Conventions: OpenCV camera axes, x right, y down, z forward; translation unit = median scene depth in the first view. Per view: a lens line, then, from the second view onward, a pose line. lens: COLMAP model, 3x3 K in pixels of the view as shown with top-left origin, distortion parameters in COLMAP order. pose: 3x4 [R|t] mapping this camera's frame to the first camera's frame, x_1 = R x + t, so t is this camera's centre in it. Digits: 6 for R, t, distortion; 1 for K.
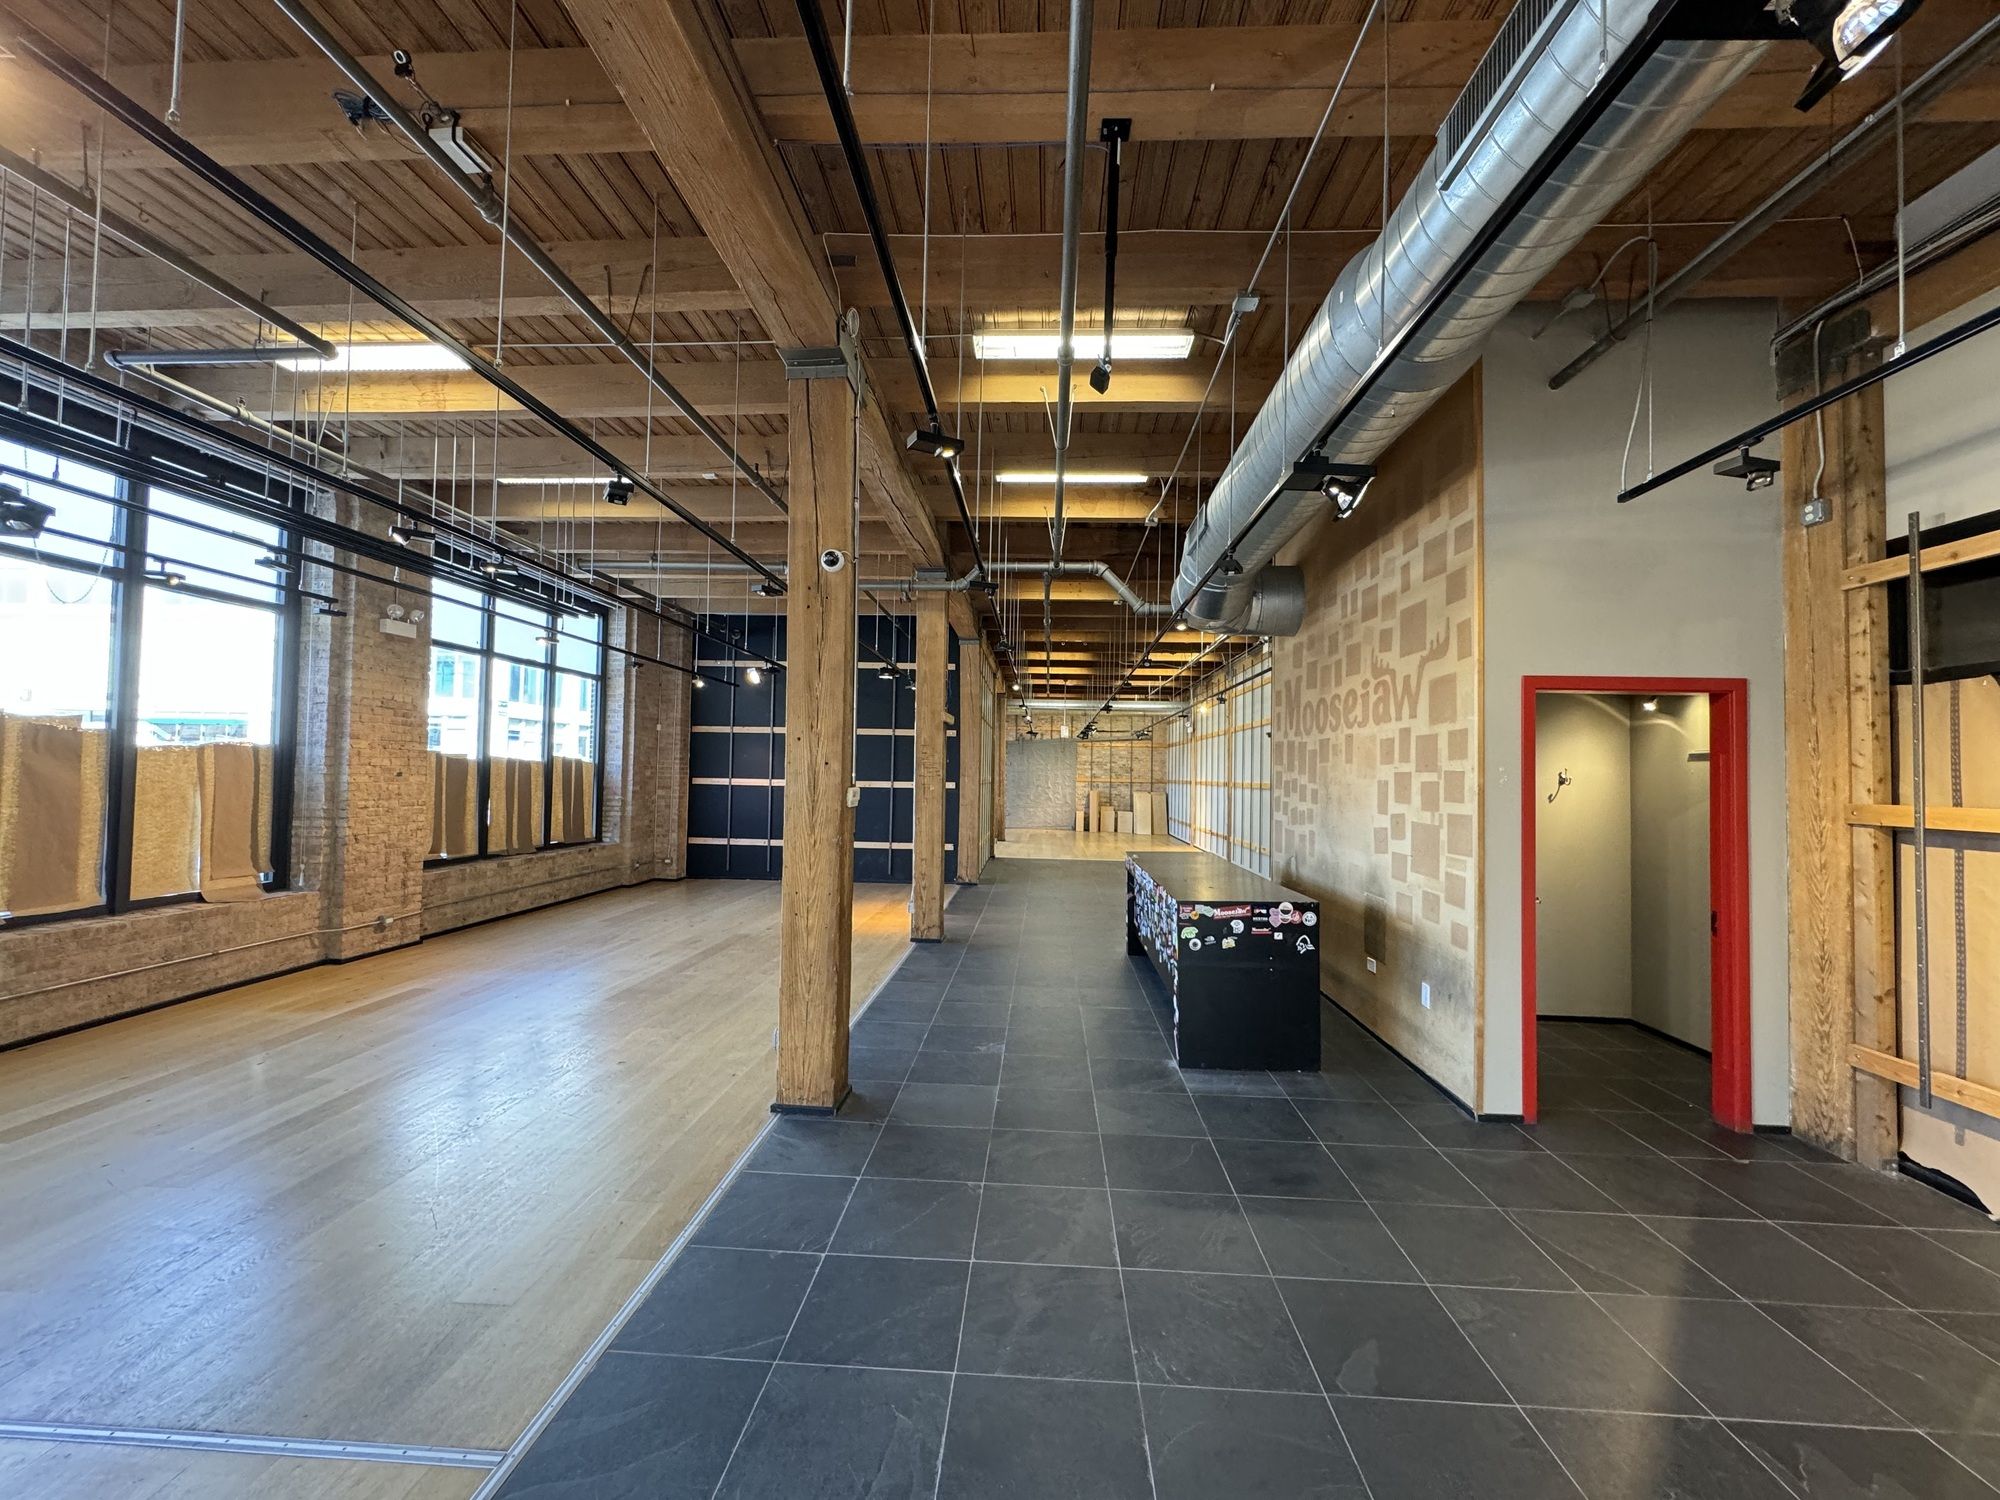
lens RADIAL K [[797.3, 0, 1009.2], [0, 797.3, 750.2], [0, 0, 1]] dist [0.000570, 0.000140]
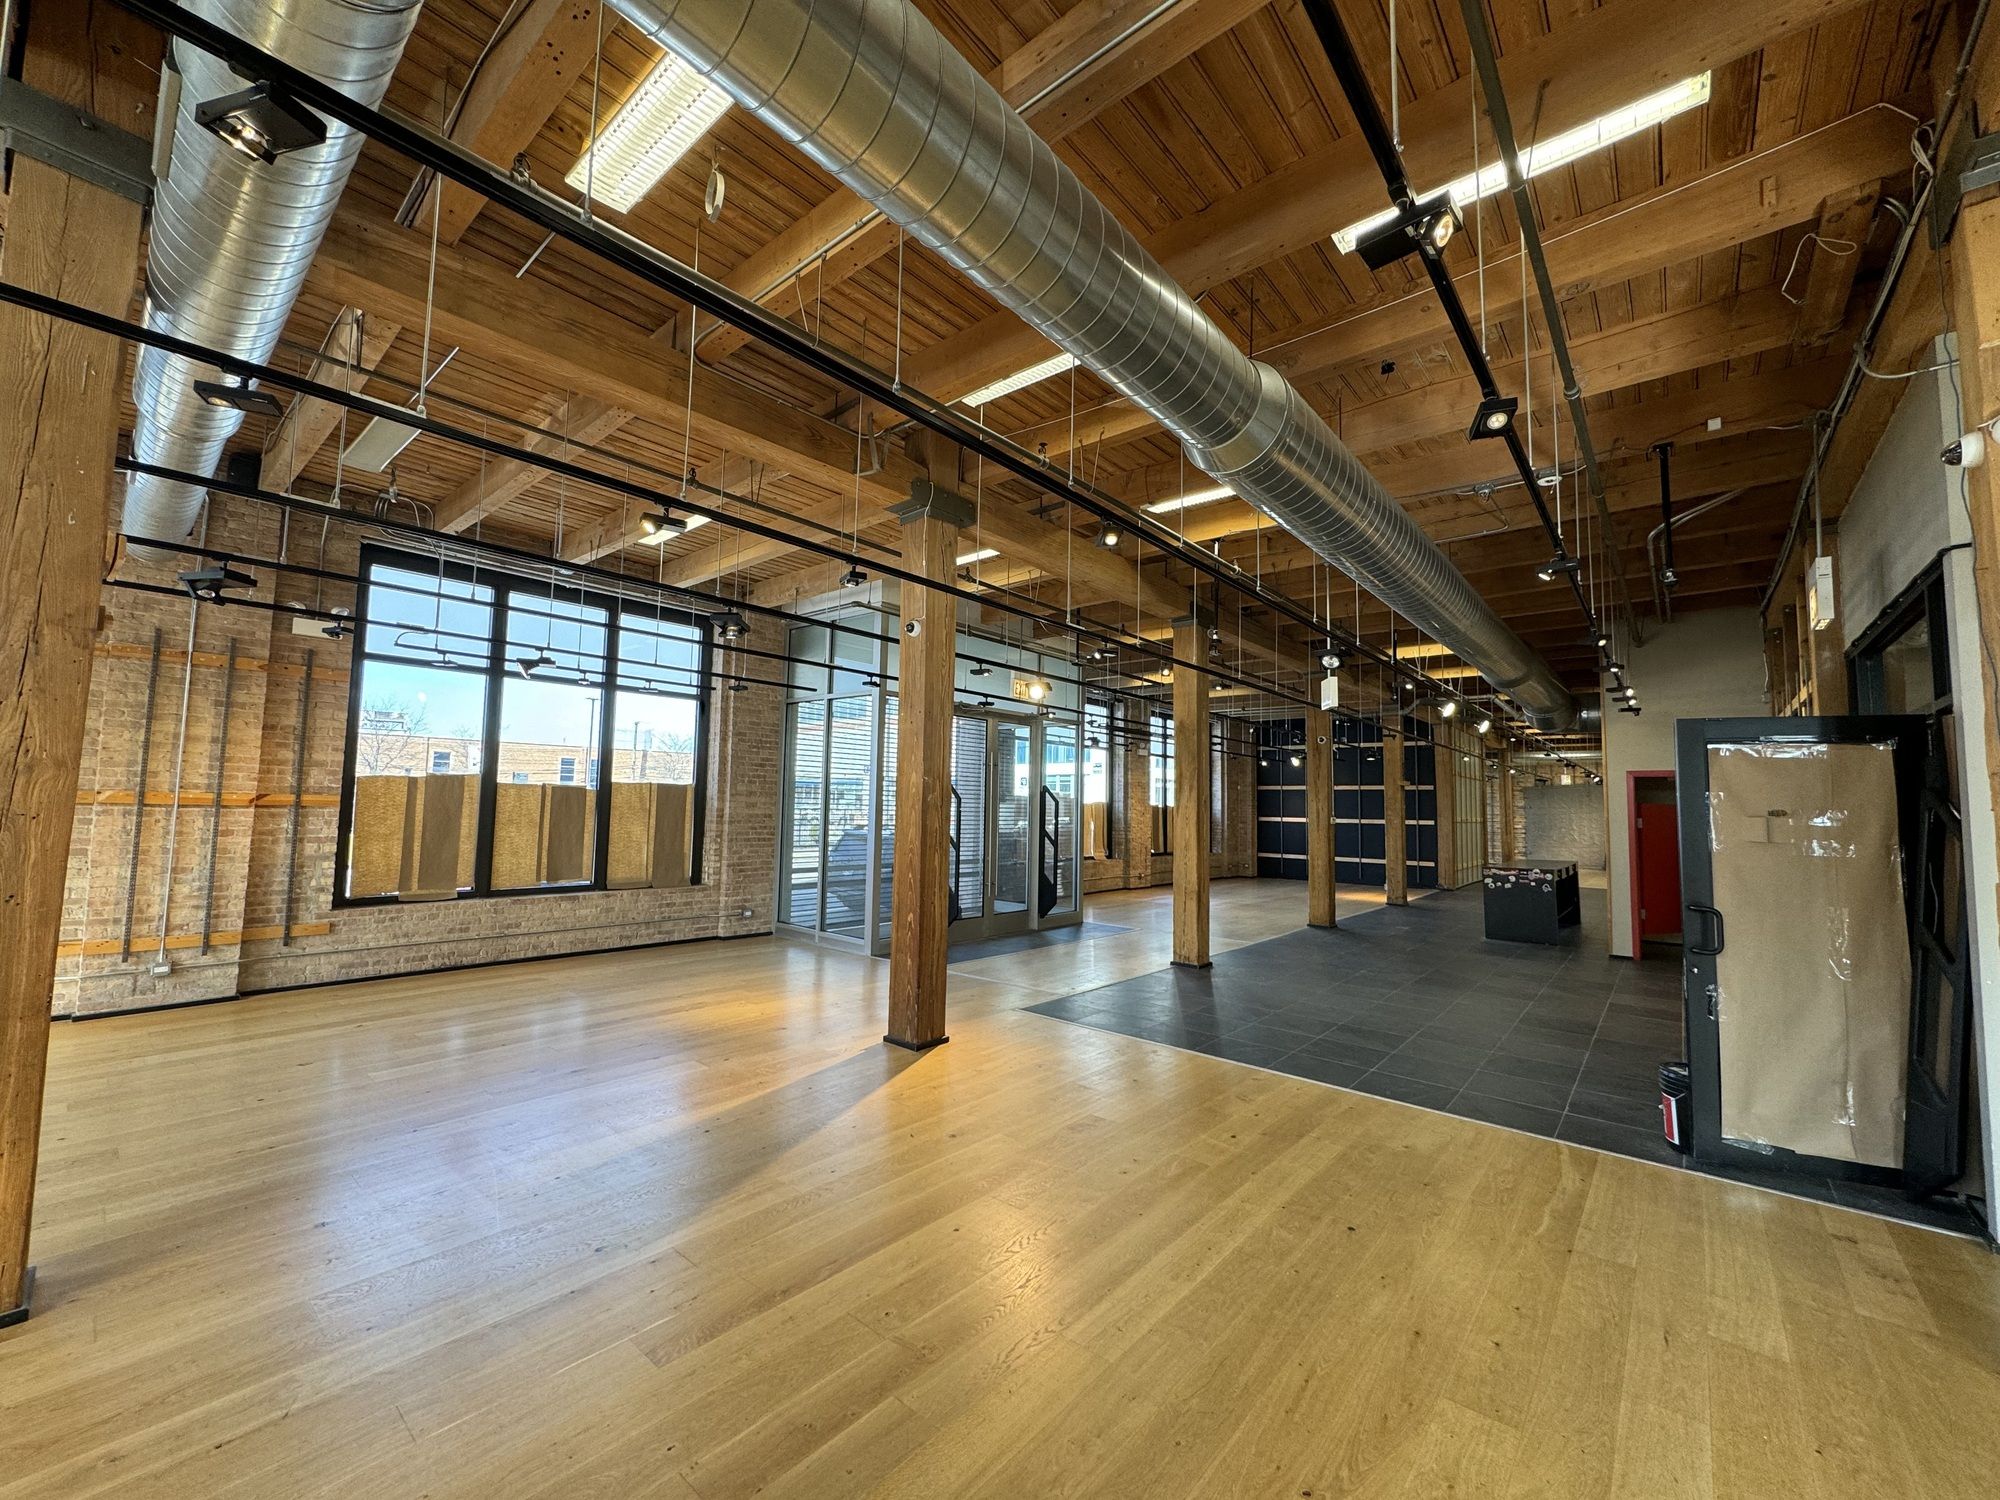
lens RADIAL K [[797.3, 0, 1007.4], [0, 797.3, 743.9], [0, 0, 1]] dist [0.000570, 0.000140]
pose [[0.795804, -0.049636, -0.603516, 0.366433], [0.011887, 0.997723, -0.066384, -0.024076], [0.605437, 0.045654, 0.794583, -1.203781]]
